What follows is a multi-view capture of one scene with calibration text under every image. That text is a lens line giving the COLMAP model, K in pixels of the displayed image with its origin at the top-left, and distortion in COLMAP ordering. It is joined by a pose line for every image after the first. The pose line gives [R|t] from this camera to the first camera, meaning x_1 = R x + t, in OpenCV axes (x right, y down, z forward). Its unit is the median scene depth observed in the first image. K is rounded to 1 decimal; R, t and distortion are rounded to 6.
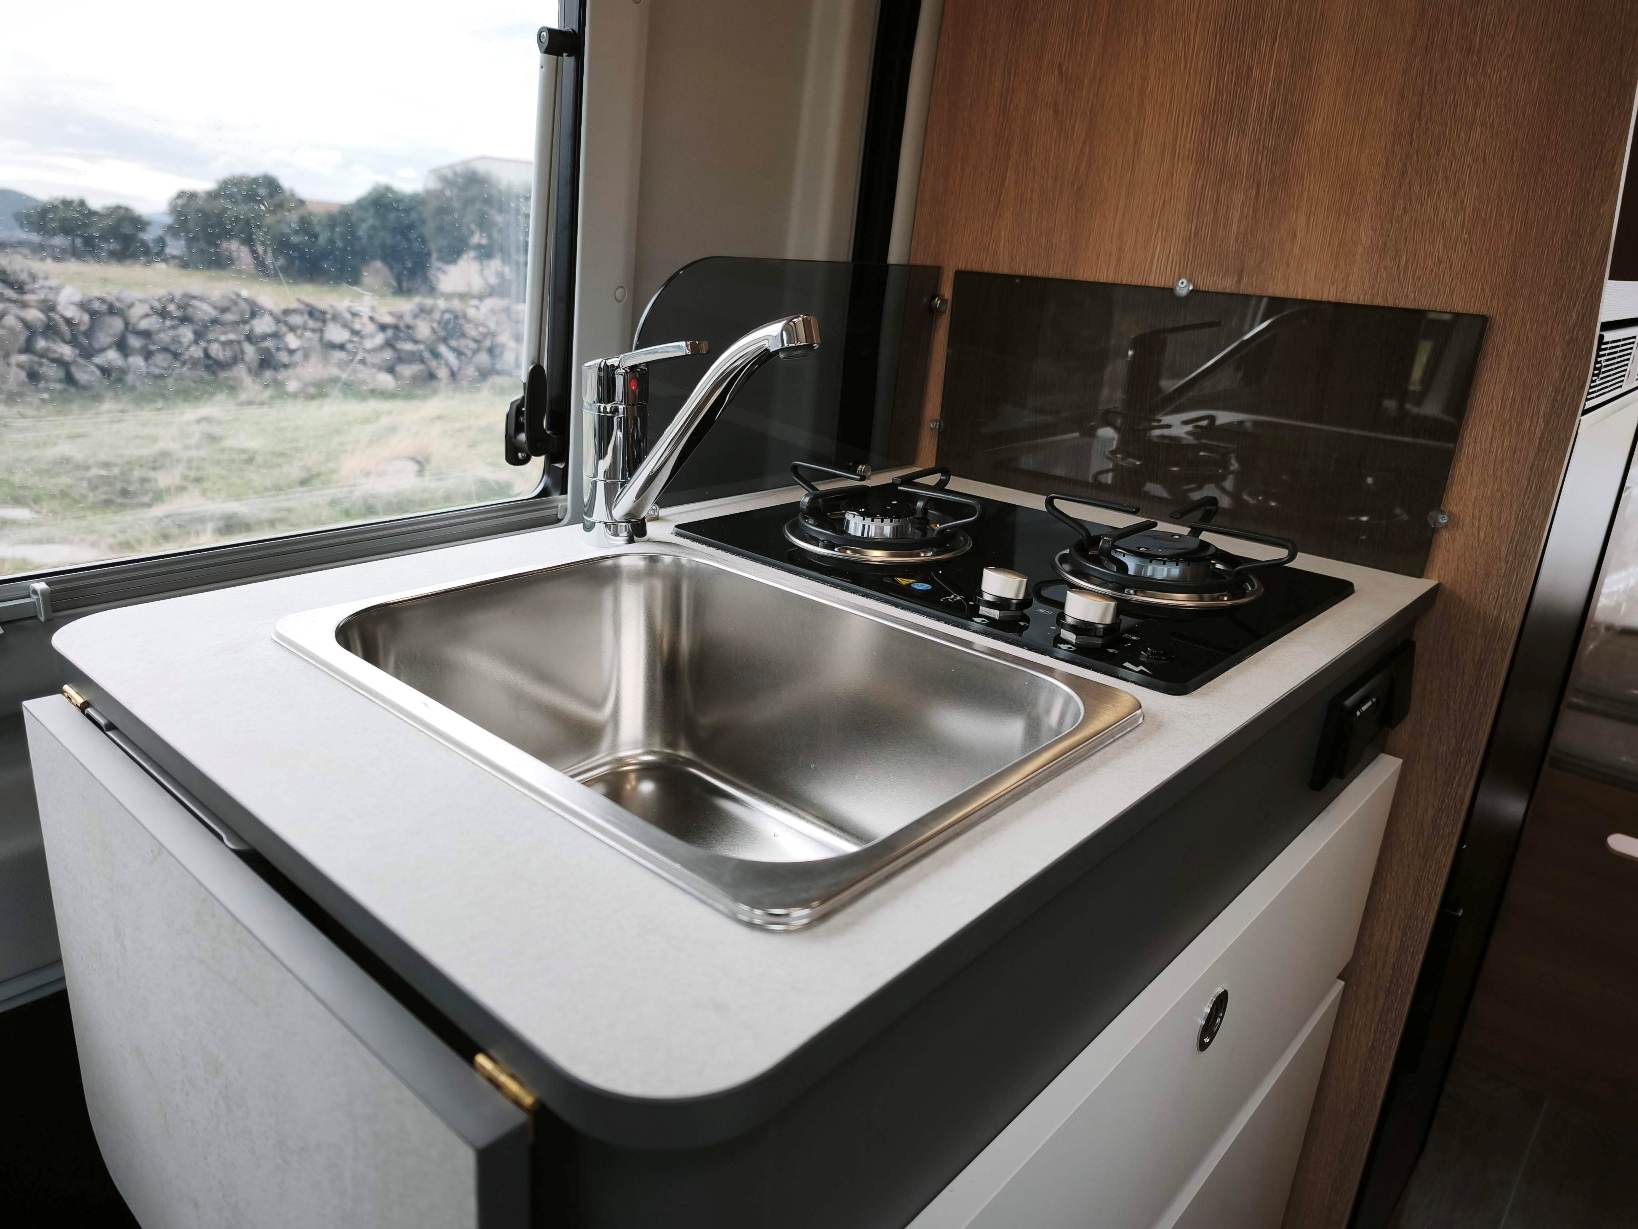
lens RADIAL K [[1108.0, 0, 819.0], [0, 1108.0, 614.5], [0, 0, 1]] dist [0.027744, -0.027603]
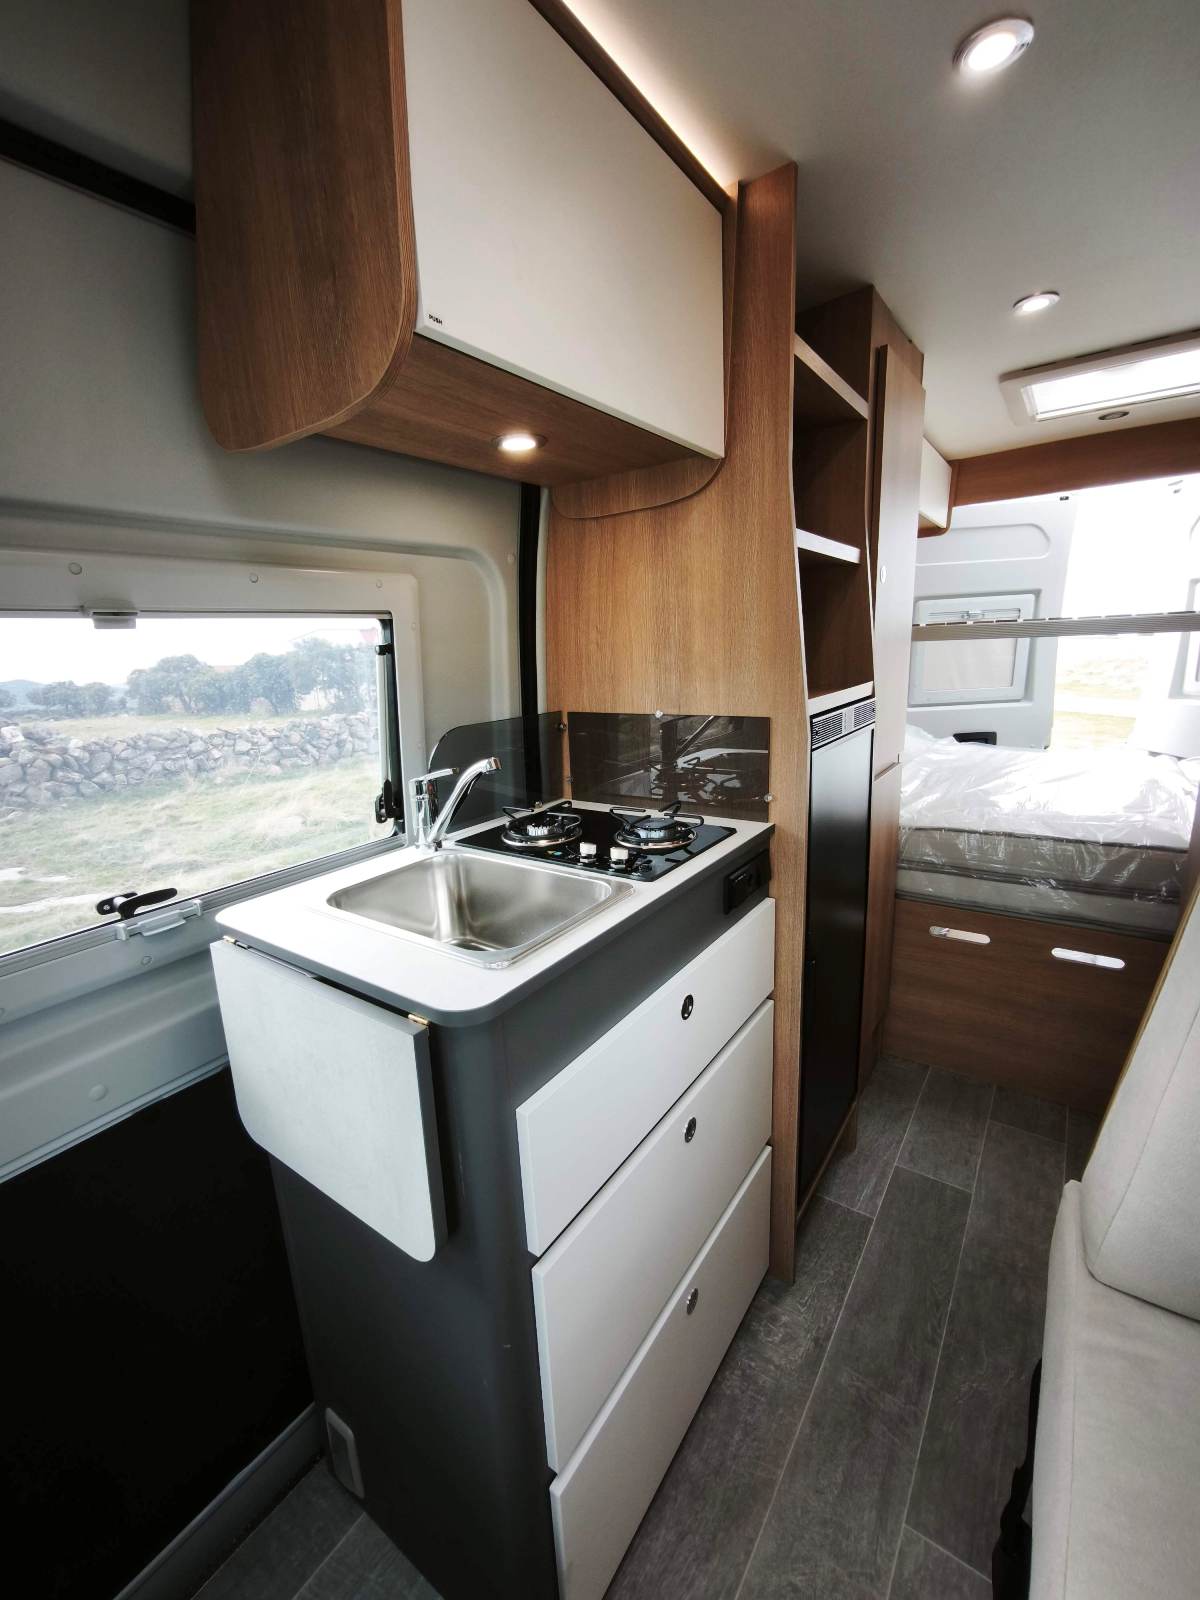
lens RADIAL K [[674.5, 0, 598.1], [0, 674.5, 803.7], [0, 0, 1]] dist [-0.000896, -0.000481]
pose [[0.988981, -0.126826, 0.076366, 0.061864], [0.133883, 0.986360, -0.095753, 0.015906], [-0.063180, 0.104922, 0.992471, -0.384268]]
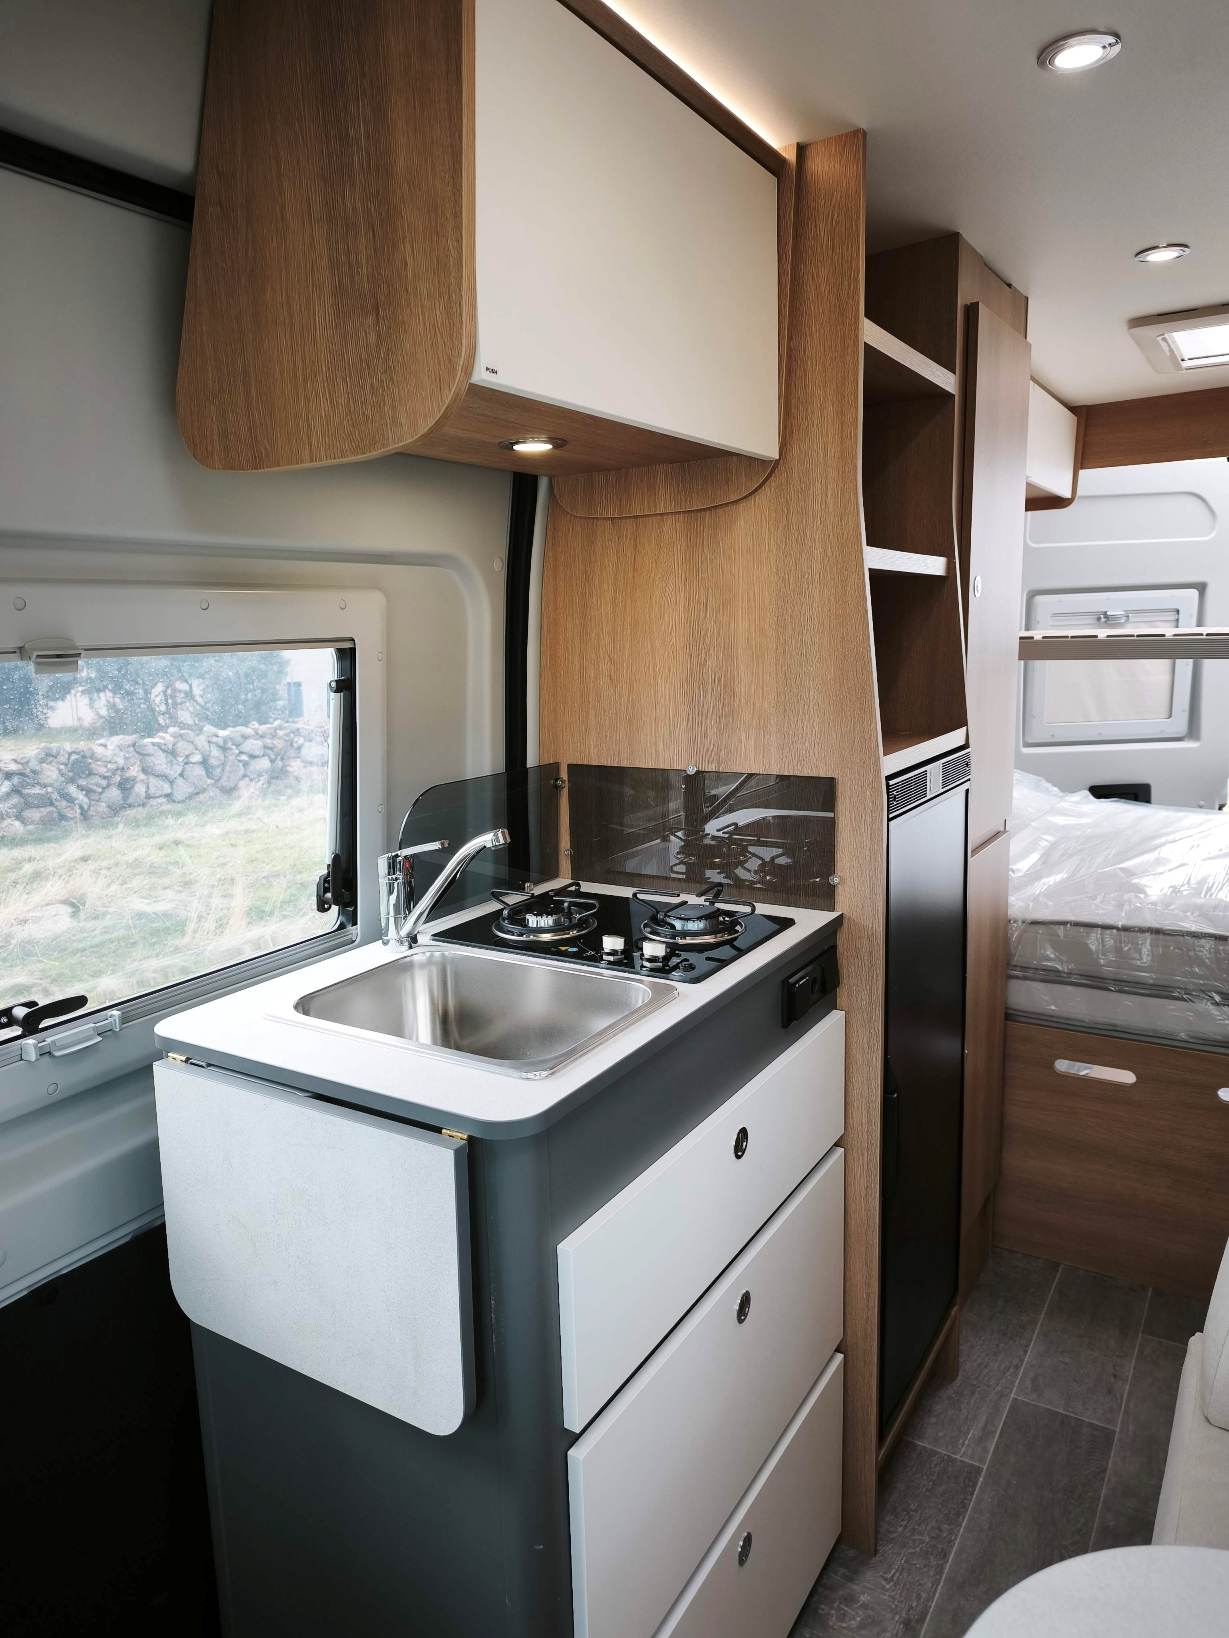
lens RADIAL K [[1097.5, 0, 615.5], [0, 1097.5, 816.3], [0, 0, 1]] dist [0.045487, -0.043843]
pose [[0.982309, -0.114809, 0.147945, -0.069455], [0.136761, 0.979495, -0.147938, 0.030044], [-0.127927, 0.165554, 0.977868, -0.705540]]
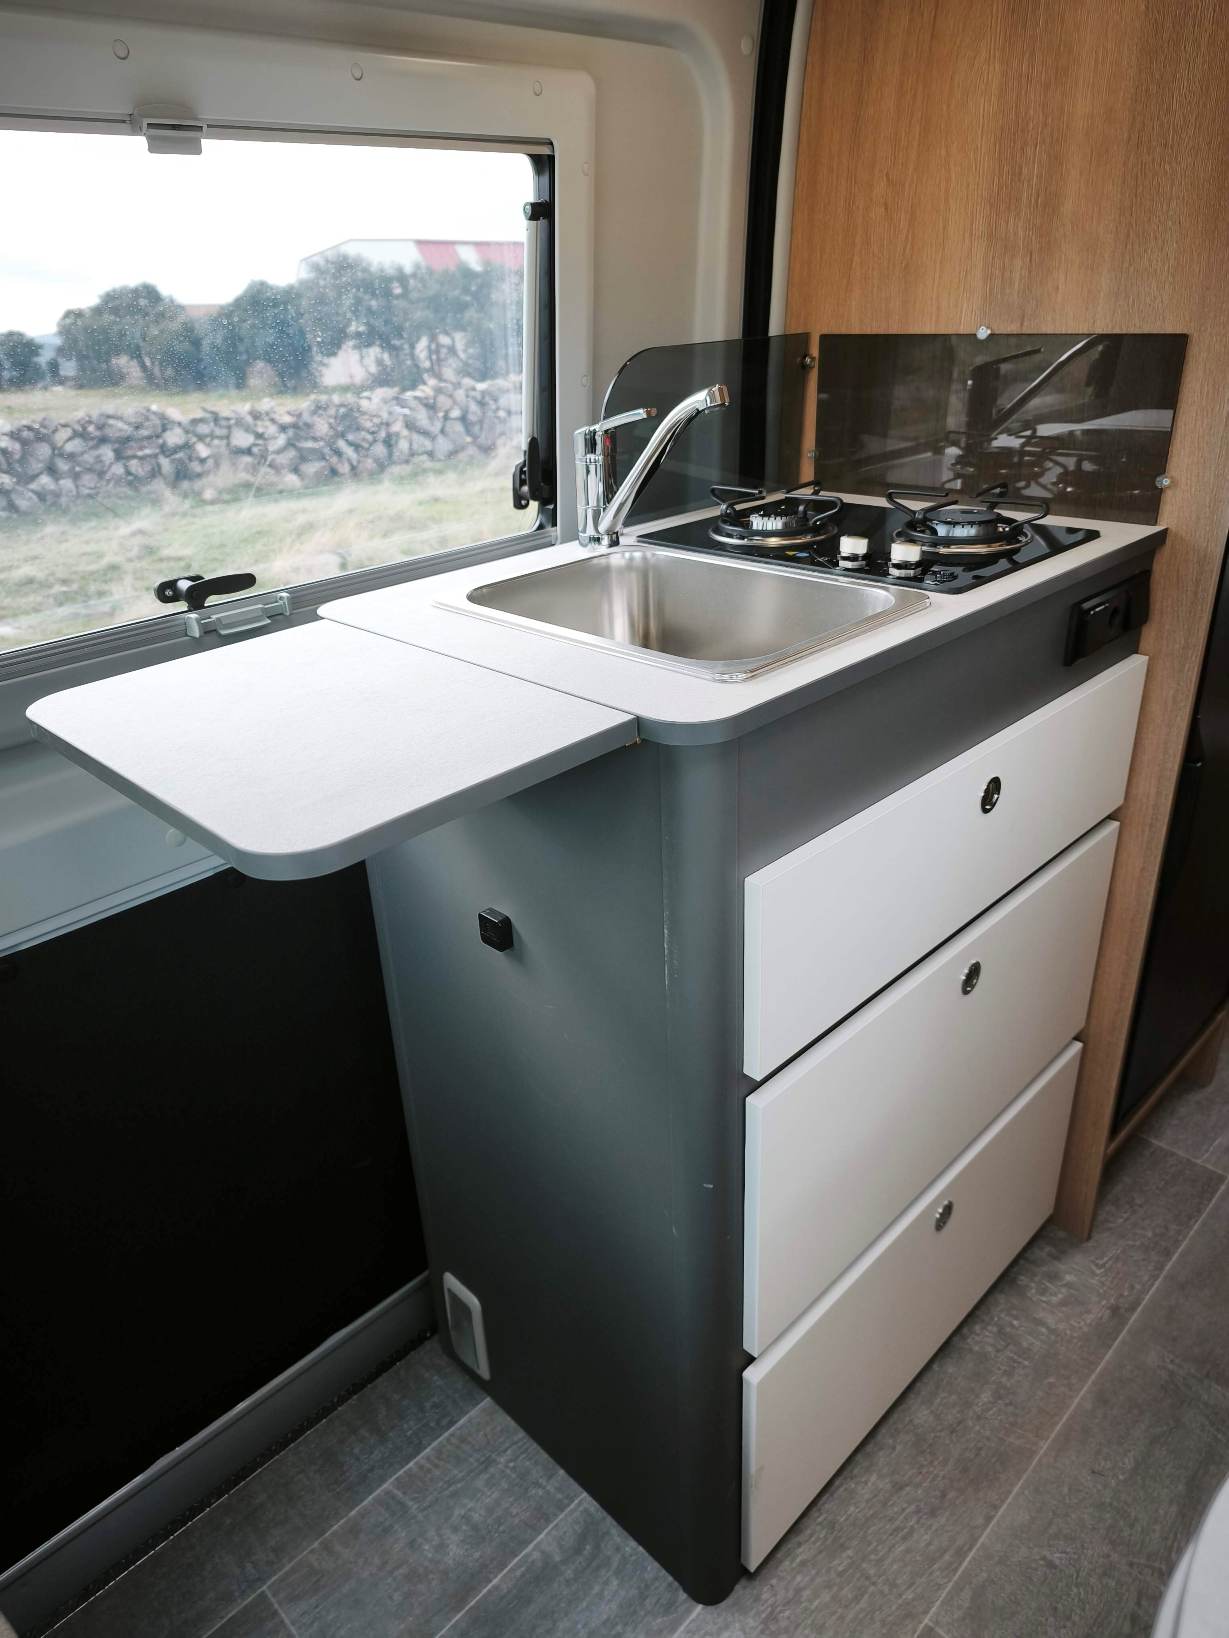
lens RADIAL K [[1108.0, 0, 609.9], [0, 1108.0, 810.0], [0, 0, 1]] dist [0.027744, -0.027603]
pose [[0.992045, -0.063342, -0.108785, -0.022581], [0.074891, 0.991586, 0.105585, 0.112104], [0.101182, -0.112892, 0.988442, -0.476176]]
